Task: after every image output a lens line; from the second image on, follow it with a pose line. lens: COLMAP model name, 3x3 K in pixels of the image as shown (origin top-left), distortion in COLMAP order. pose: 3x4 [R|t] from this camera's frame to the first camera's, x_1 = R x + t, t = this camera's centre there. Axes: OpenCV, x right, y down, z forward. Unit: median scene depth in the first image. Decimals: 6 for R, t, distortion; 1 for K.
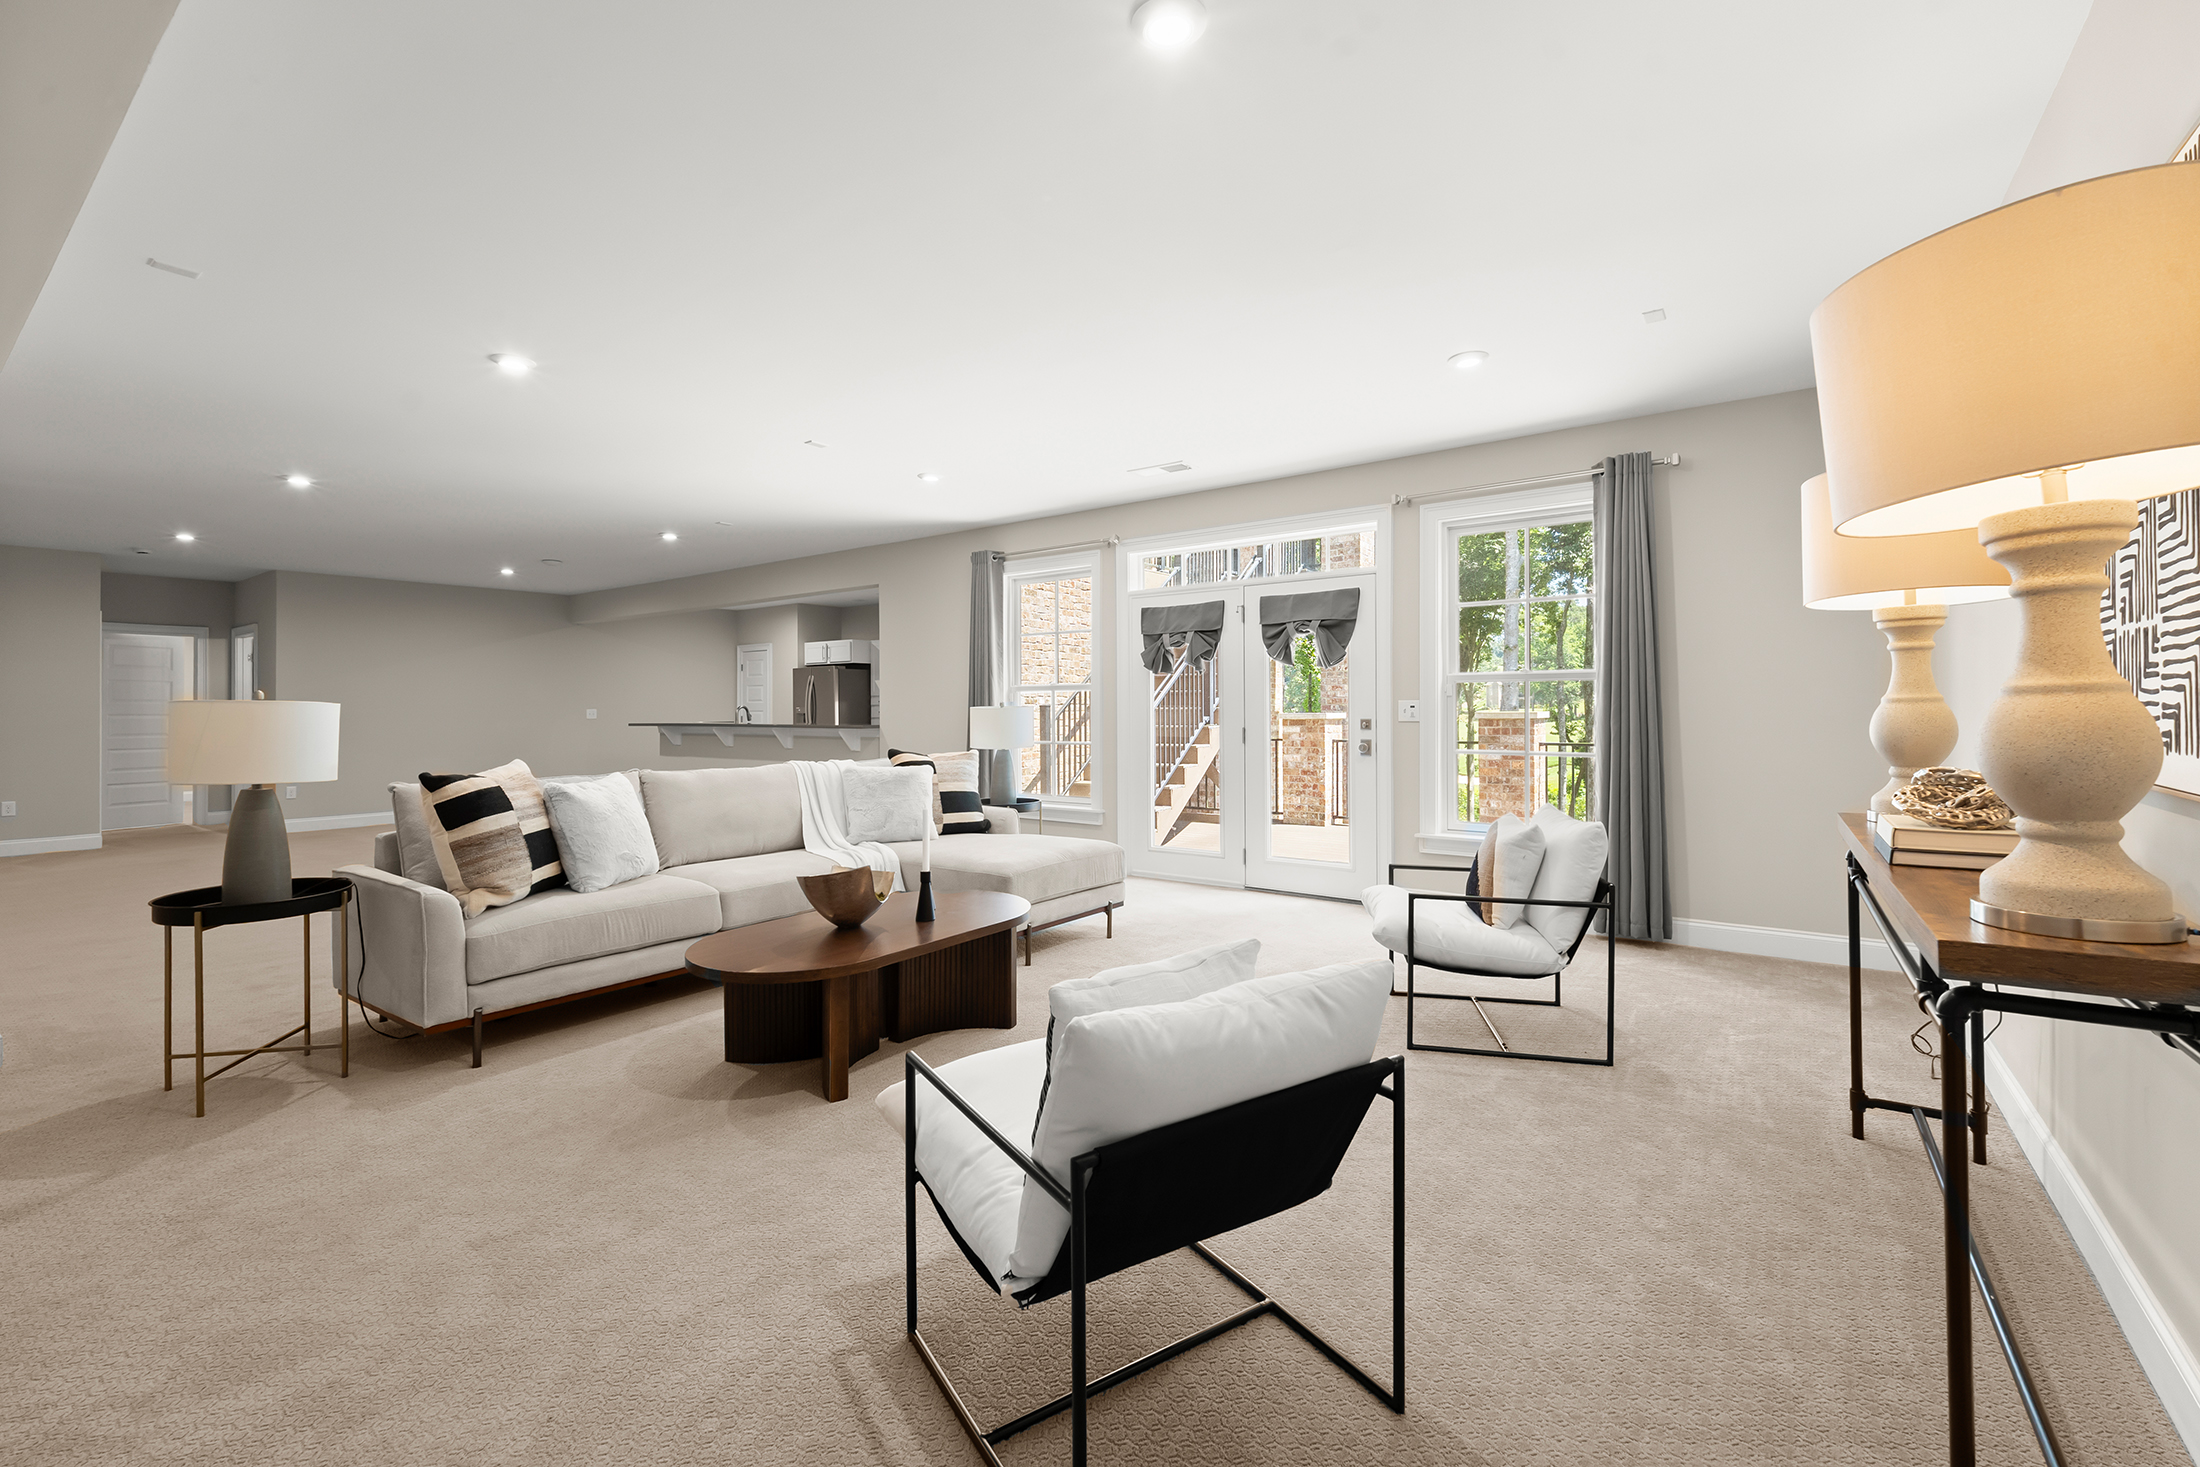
lens RADIAL K [[920.6, 0, 1100.2], [0, 920.6, 717.5], [0, 0, 1]] dist [0.002331, -0.000653]
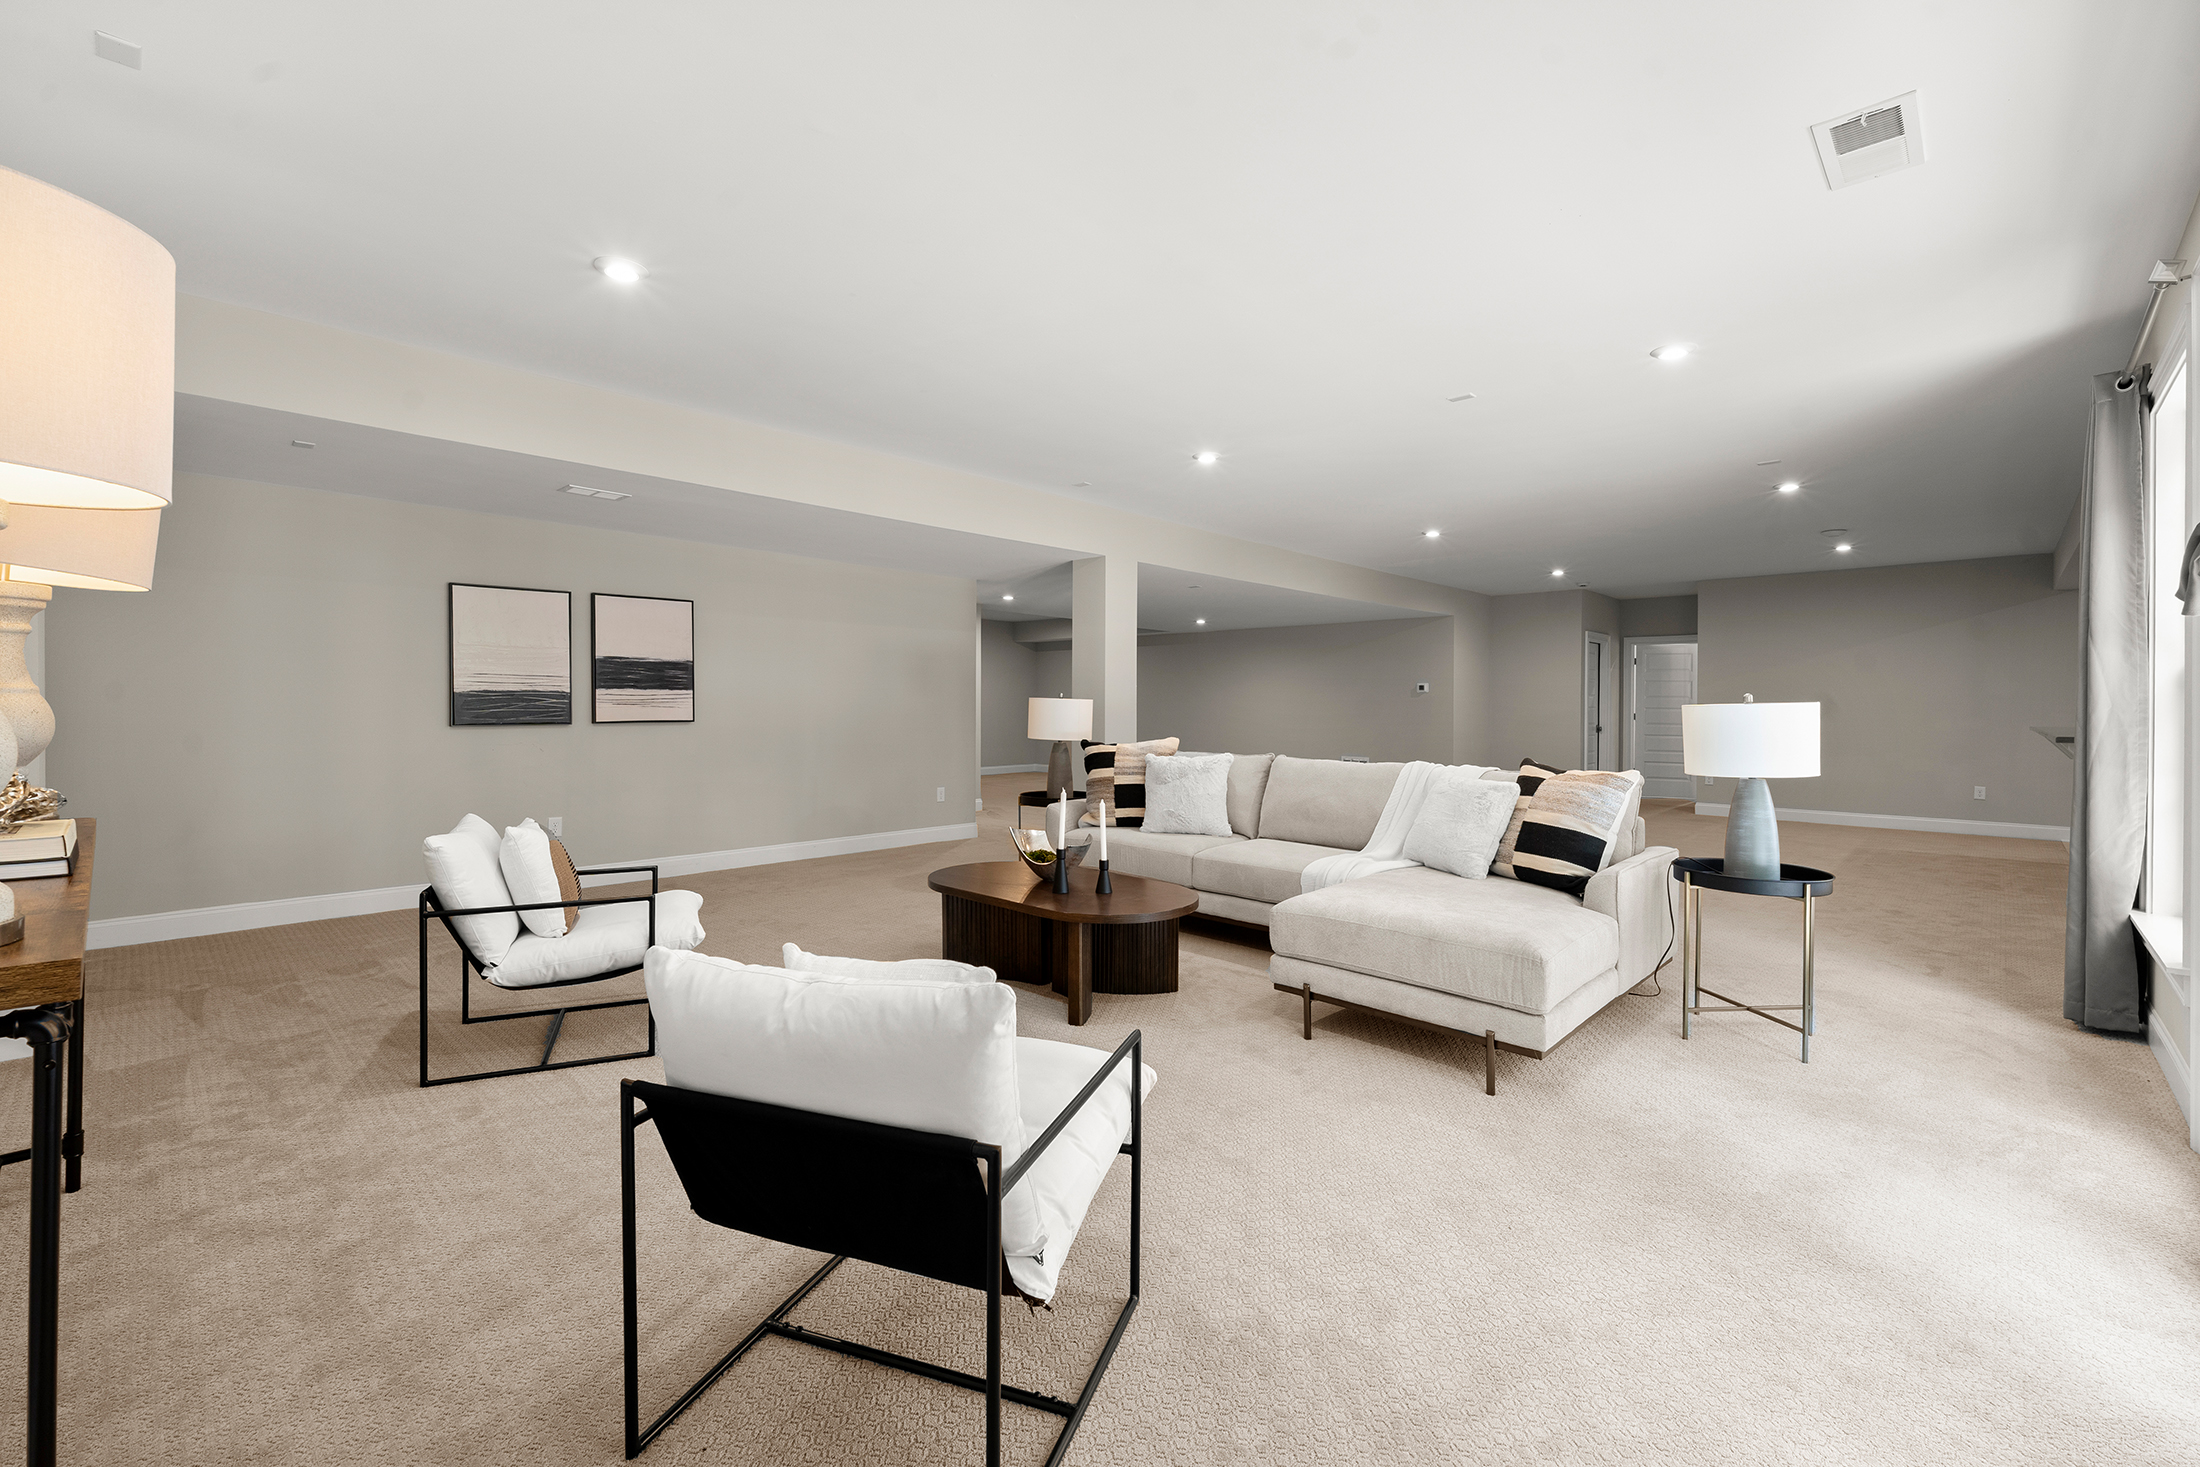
lens RADIAL K [[920.6, 0, 1095.8], [0, 920.6, 711.8], [0, 0, 1]] dist [0.002331, -0.000653]
pose [[-0.126982, 0.011845, -0.991834, 0.743583], [-0.015889, 0.999776, 0.013974, -0.011063], [0.991778, 0.017534, -0.126765, 0.971451]]
